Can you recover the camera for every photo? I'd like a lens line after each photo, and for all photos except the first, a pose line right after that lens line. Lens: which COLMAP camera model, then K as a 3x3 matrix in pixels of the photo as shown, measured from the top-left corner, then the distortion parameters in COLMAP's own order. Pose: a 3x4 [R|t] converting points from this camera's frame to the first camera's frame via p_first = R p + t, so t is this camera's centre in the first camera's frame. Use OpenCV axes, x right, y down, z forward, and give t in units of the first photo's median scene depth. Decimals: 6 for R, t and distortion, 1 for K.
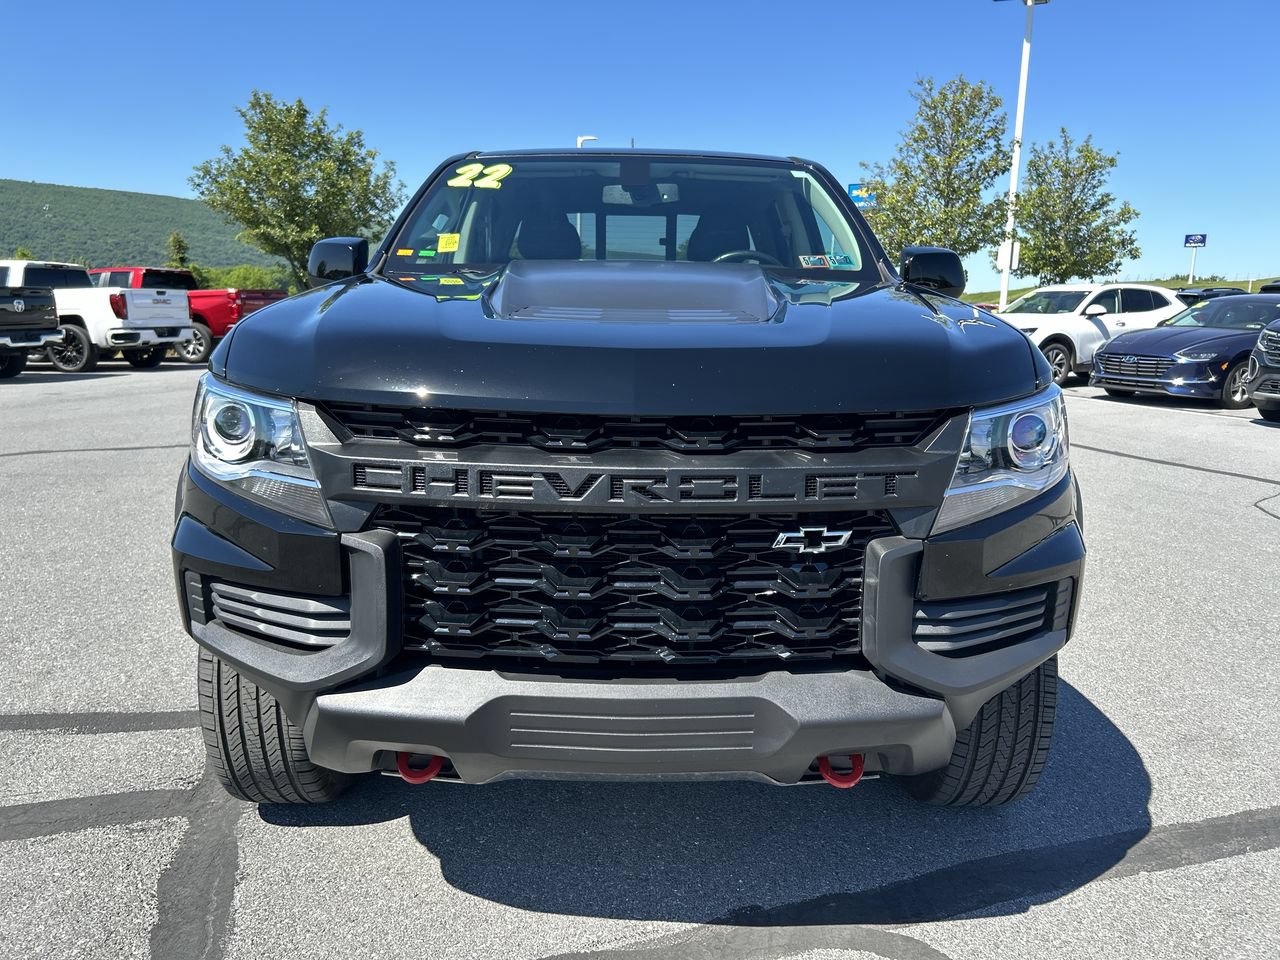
lens RADIAL K [[961.7, 0, 638.4], [0, 961.7, 501.9], [0, 0, 1]] dist [0.000497, -0.003409]
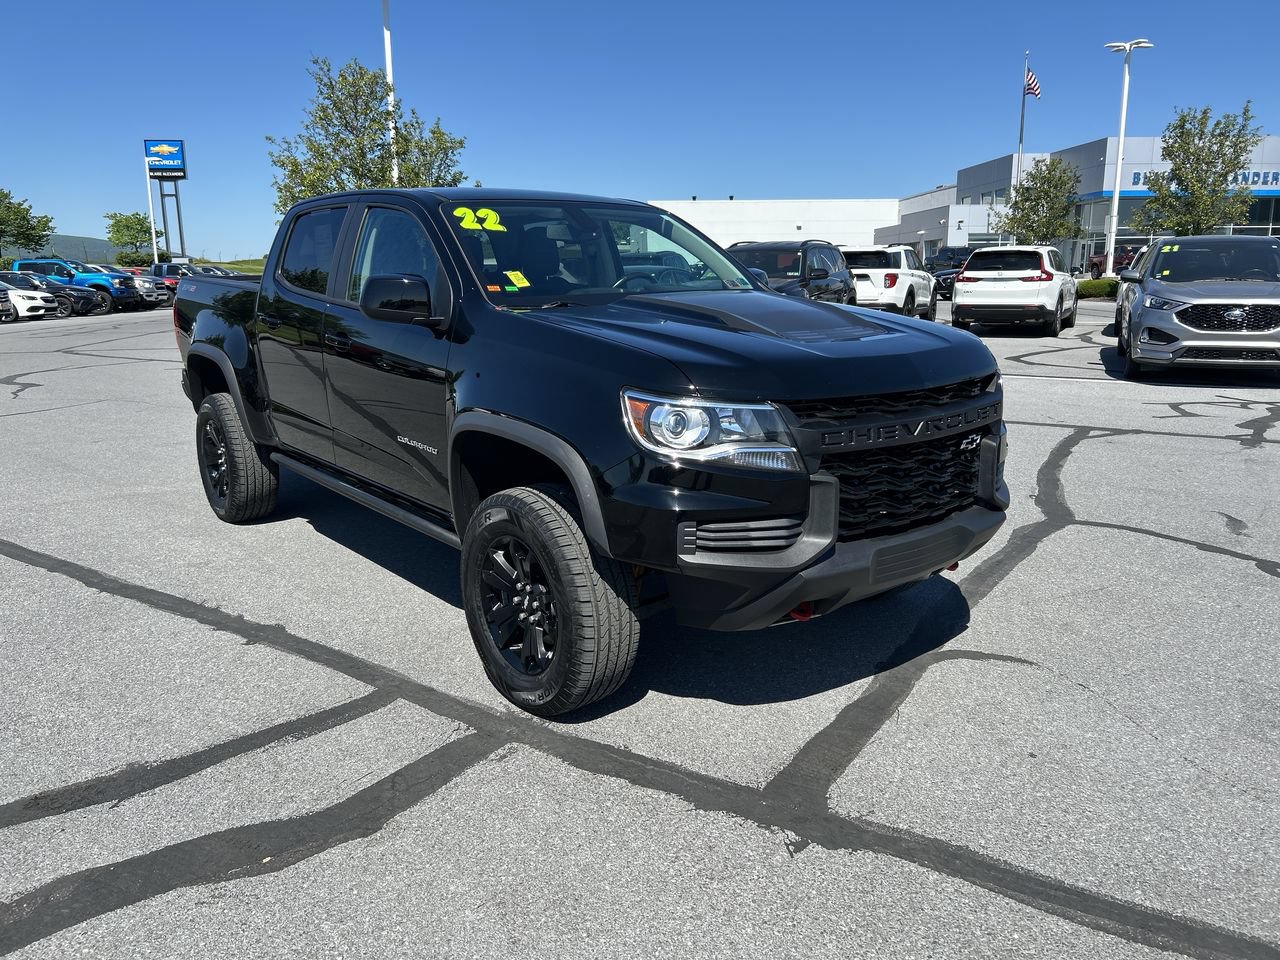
lens RADIAL K [[955.3, 0, 622.7], [0, 955.3, 479.7], [0, 0, 1]] dist [0.049409, -0.057778]
pose [[0.788502, -0.154888, 0.595209, -0.897415], [0.145473, 0.987277, 0.064198, -0.066150], [-0.597580, 0.035966, 0.801002, -0.102394]]
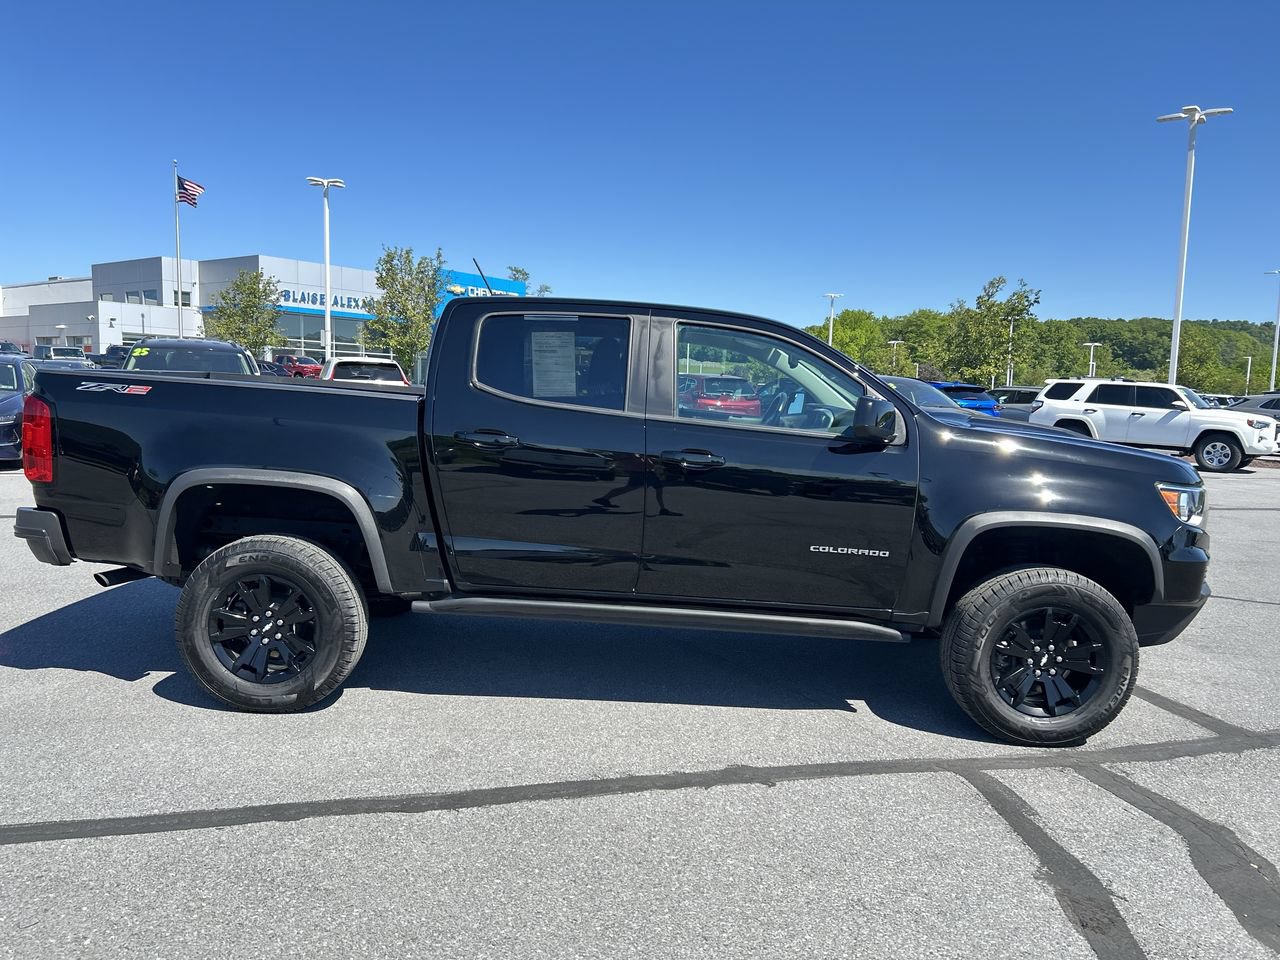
lens RADIAL K [[966.2, 0, 650.2], [0, 966.2, 481.5], [0, 0, 1]] dist [0.031212, -0.002486]
pose [[0.020497, -0.111645, 0.993537, -1.746287], [0.162283, 0.980939, 0.106882, -0.371165], [-0.986531, 0.159043, 0.038225, 1.356104]]
